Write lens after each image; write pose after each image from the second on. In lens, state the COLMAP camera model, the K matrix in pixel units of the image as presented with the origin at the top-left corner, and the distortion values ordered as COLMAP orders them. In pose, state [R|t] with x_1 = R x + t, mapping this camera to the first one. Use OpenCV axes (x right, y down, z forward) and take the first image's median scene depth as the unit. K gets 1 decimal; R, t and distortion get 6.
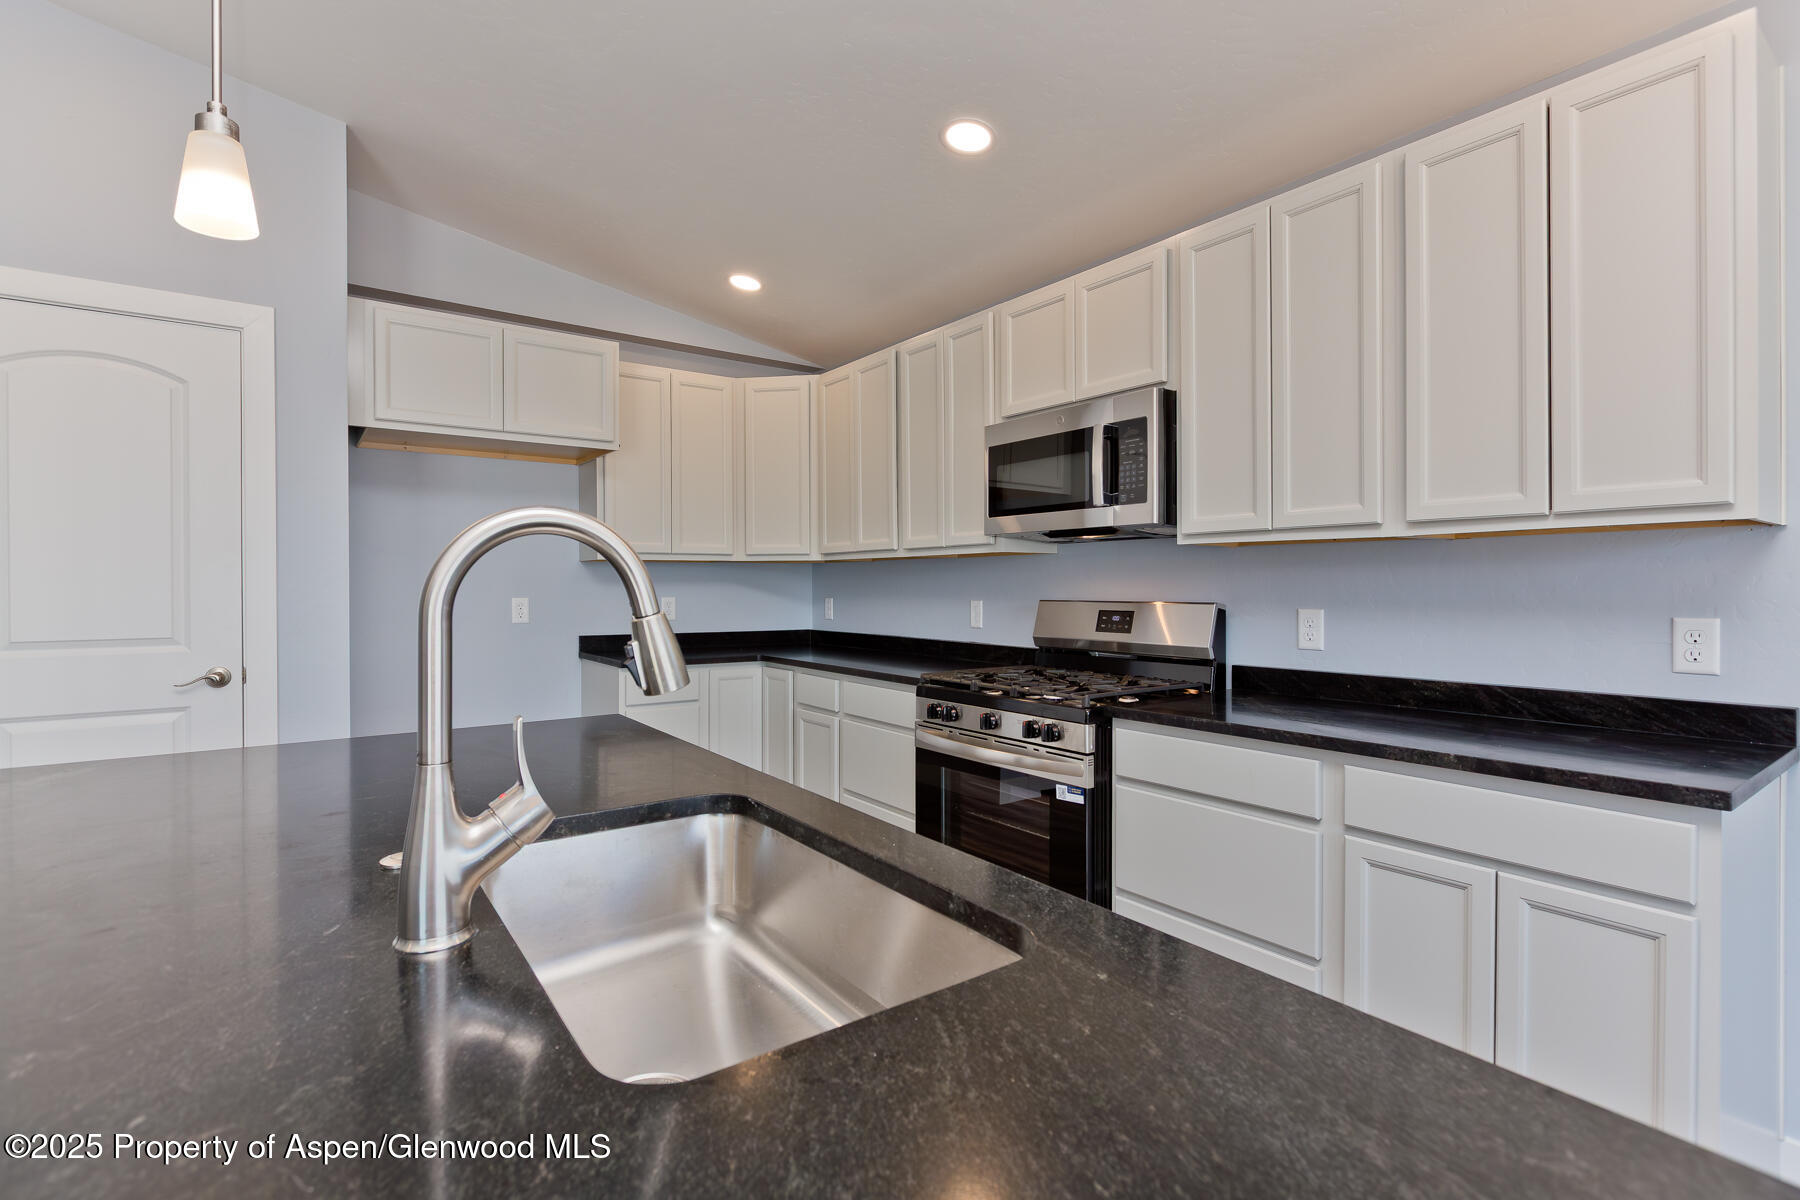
lens RADIAL K [[836.0, 0, 900.7], [0, 836.0, 590.1], [0, 0, 1]] dist [-0.005458, -0.000695]
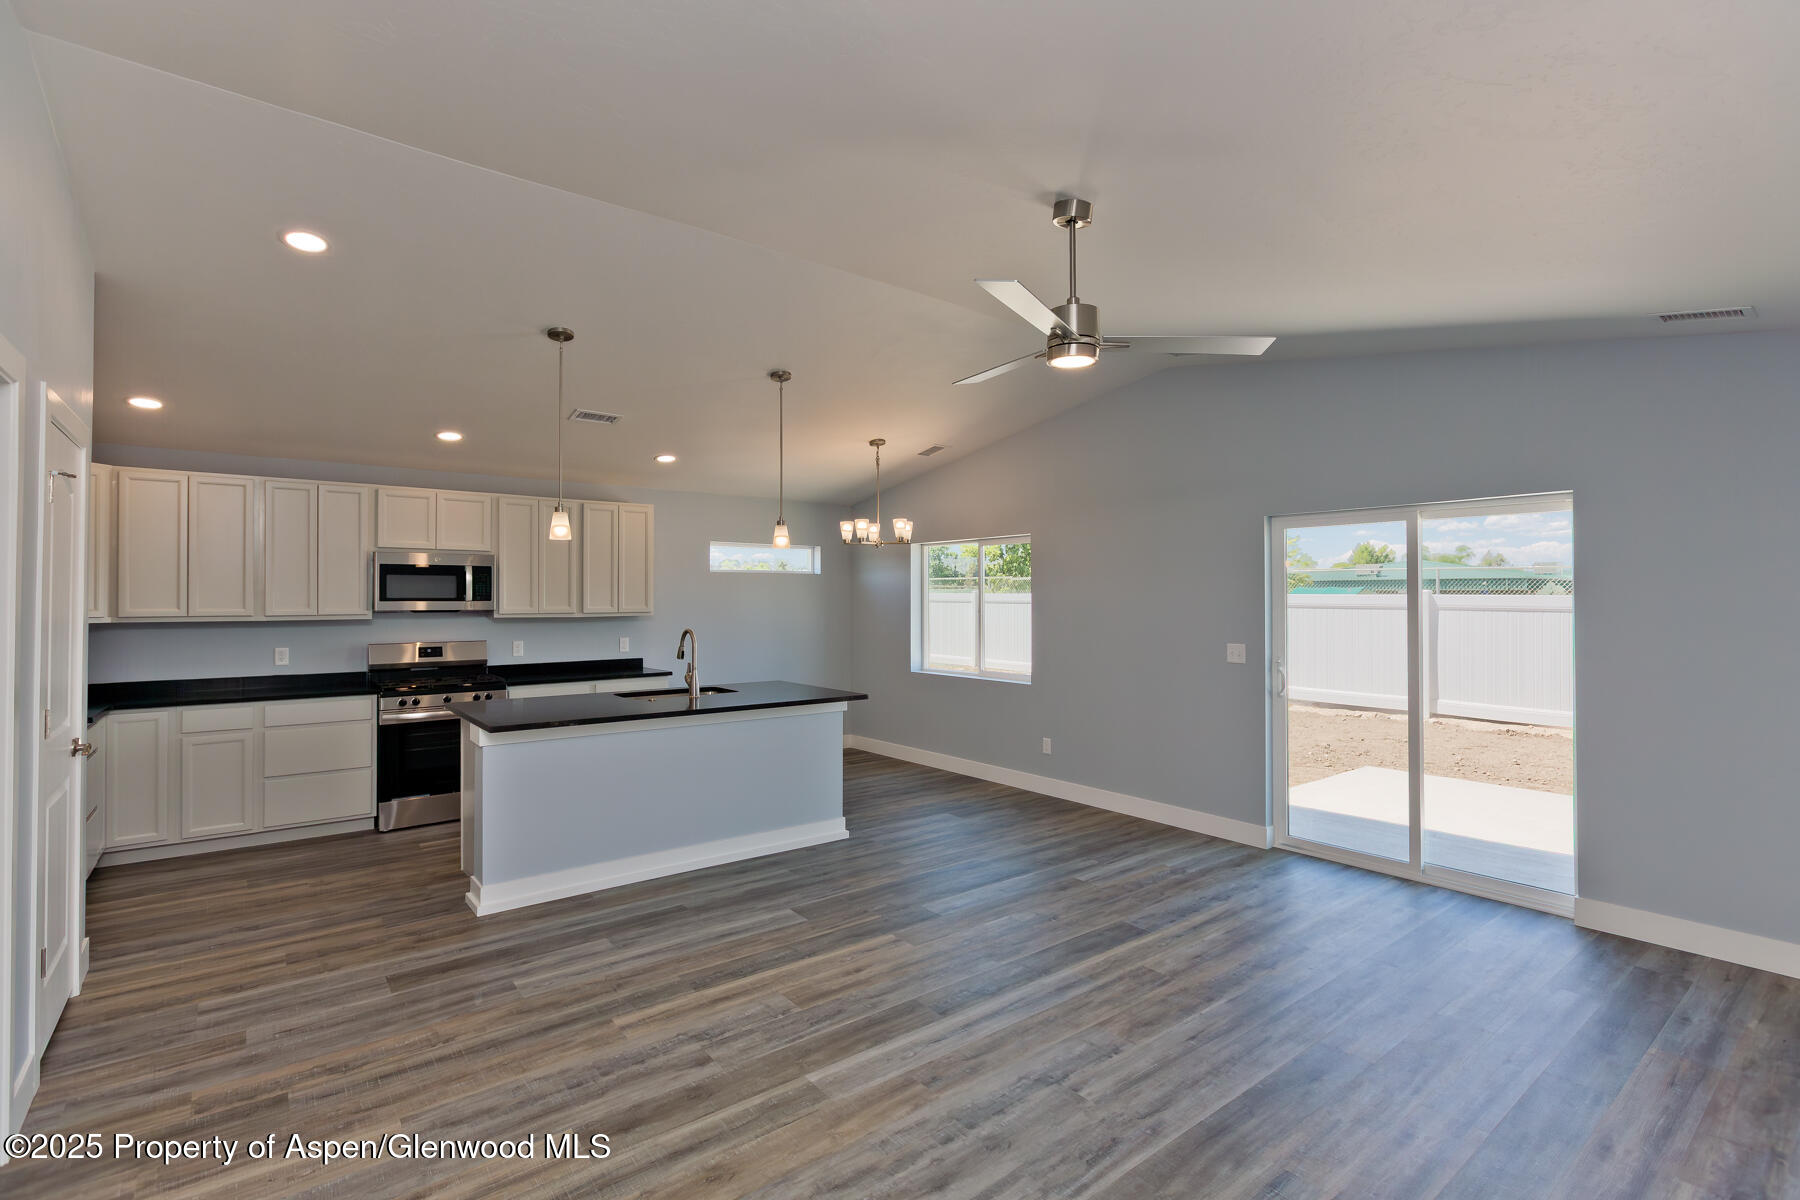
lens RADIAL K [[836.0, 0, 900.7], [0, 836.0, 590.1], [0, 0, 1]] dist [-0.005458, -0.000695]
pose [[-0.038076, 0.011217, 0.999212, -1.893510], [0.007892, 0.999909, -0.010924, -0.086297], [-0.999244, 0.007469, -0.038161, -0.097091]]
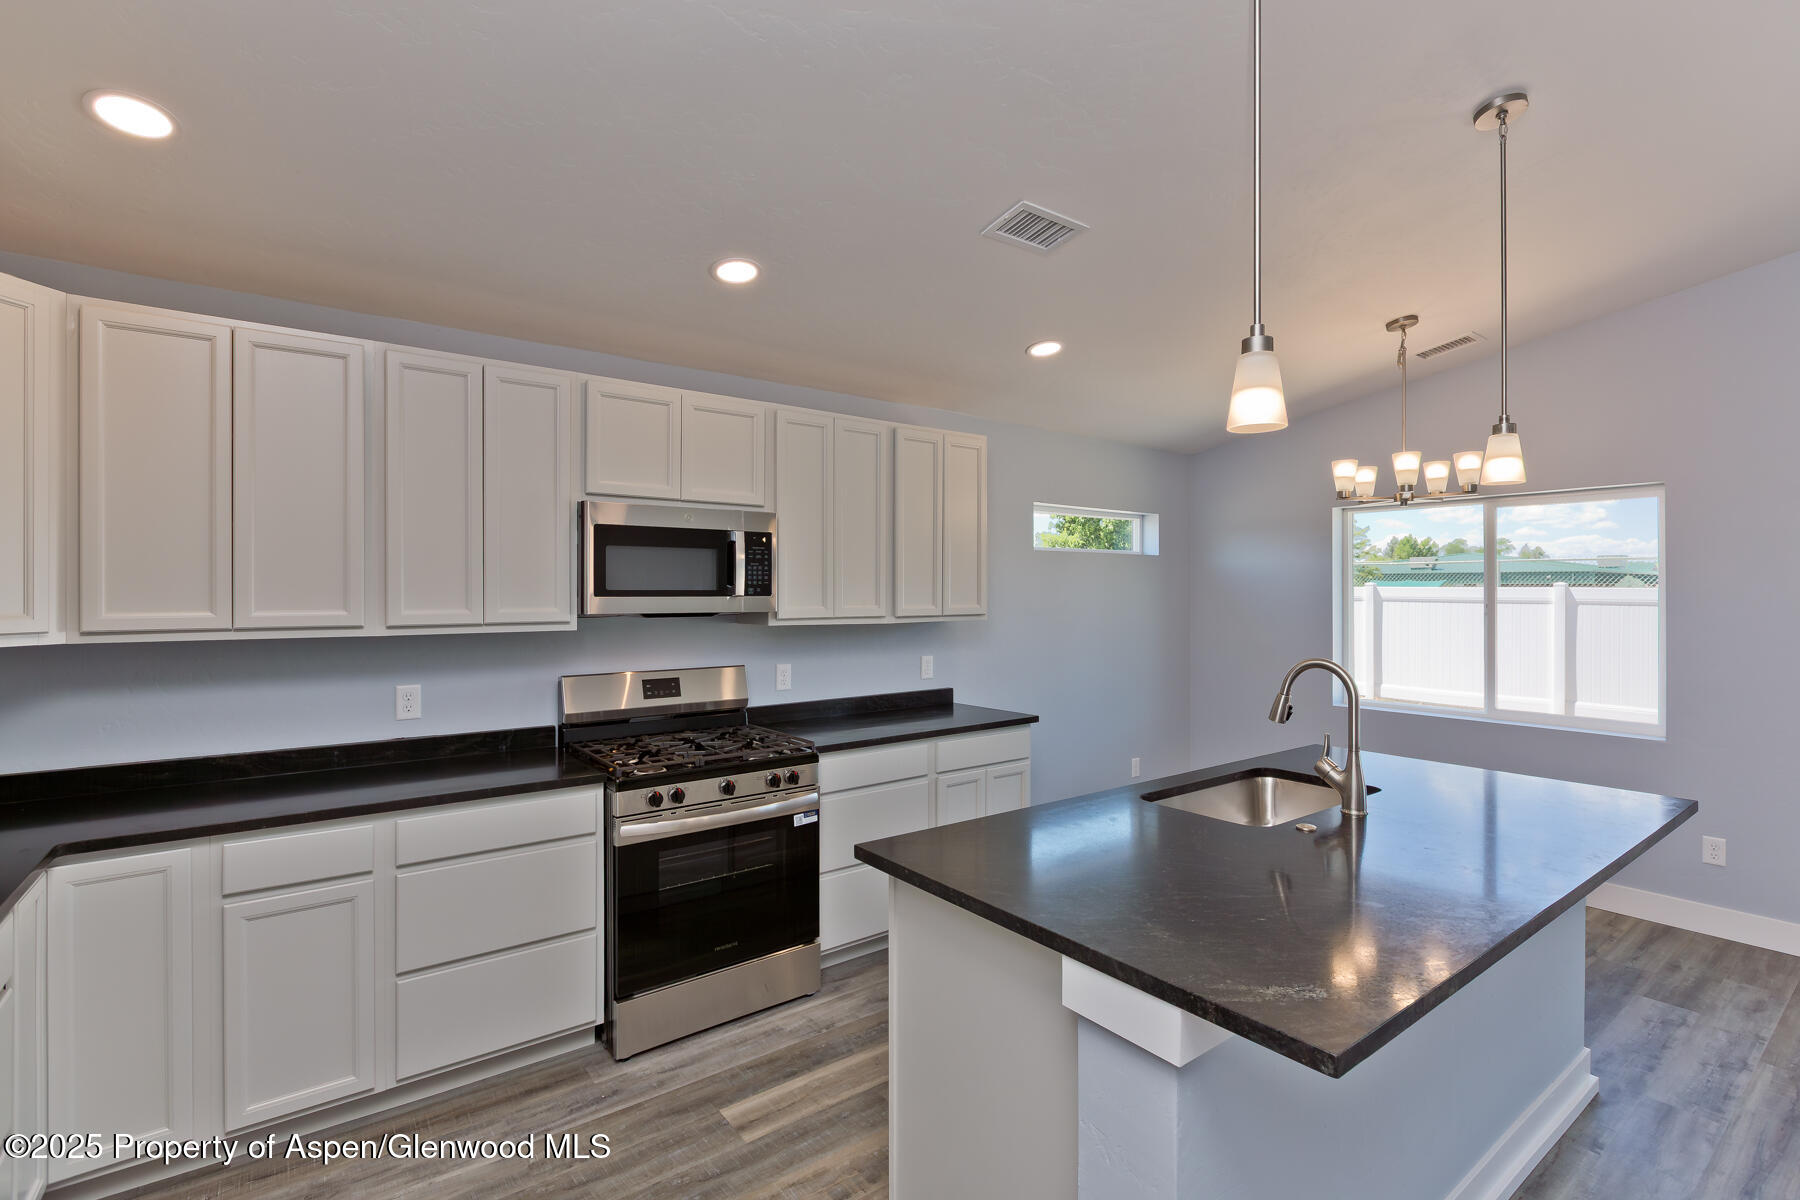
lens RADIAL K [[836.0, 0, 900.7], [0, 836.0, 590.1], [0, 0, 1]] dist [-0.005458, -0.000695]
pose [[-0.019455, 0.002416, 0.999808, -0.913375], [0.005950, 0.999980, -0.002300, -0.094254], [-0.999793, 0.005904, -0.019469, 0.697847]]
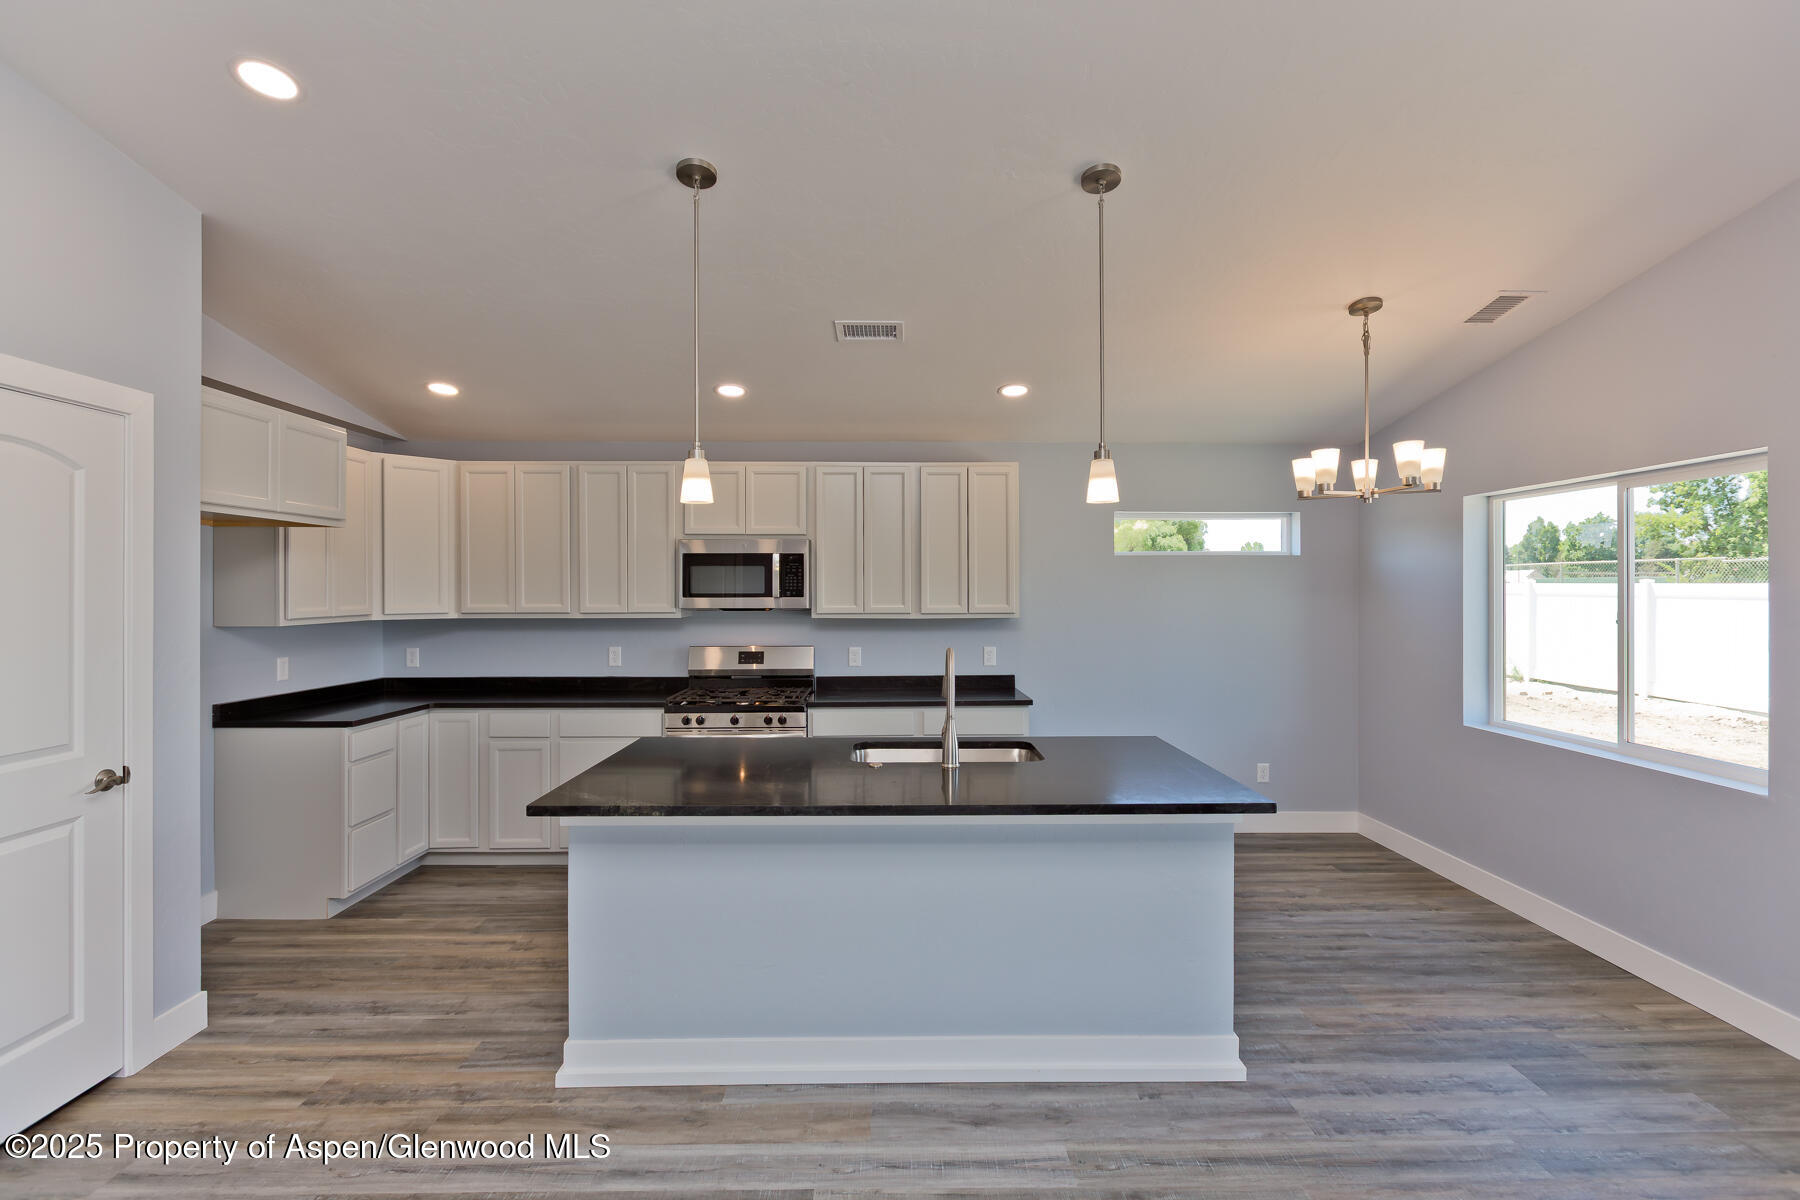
lens RADIAL K [[836.0, 0, 900.7], [0, 836.0, 590.1], [0, 0, 1]] dist [-0.005458, -0.000695]
pose [[0.575501, 0.000160, 0.817801, -1.008177], [0.006025, 0.999972, -0.004435, -0.095678], [-0.817779, 0.007480, 0.575484, -0.268729]]
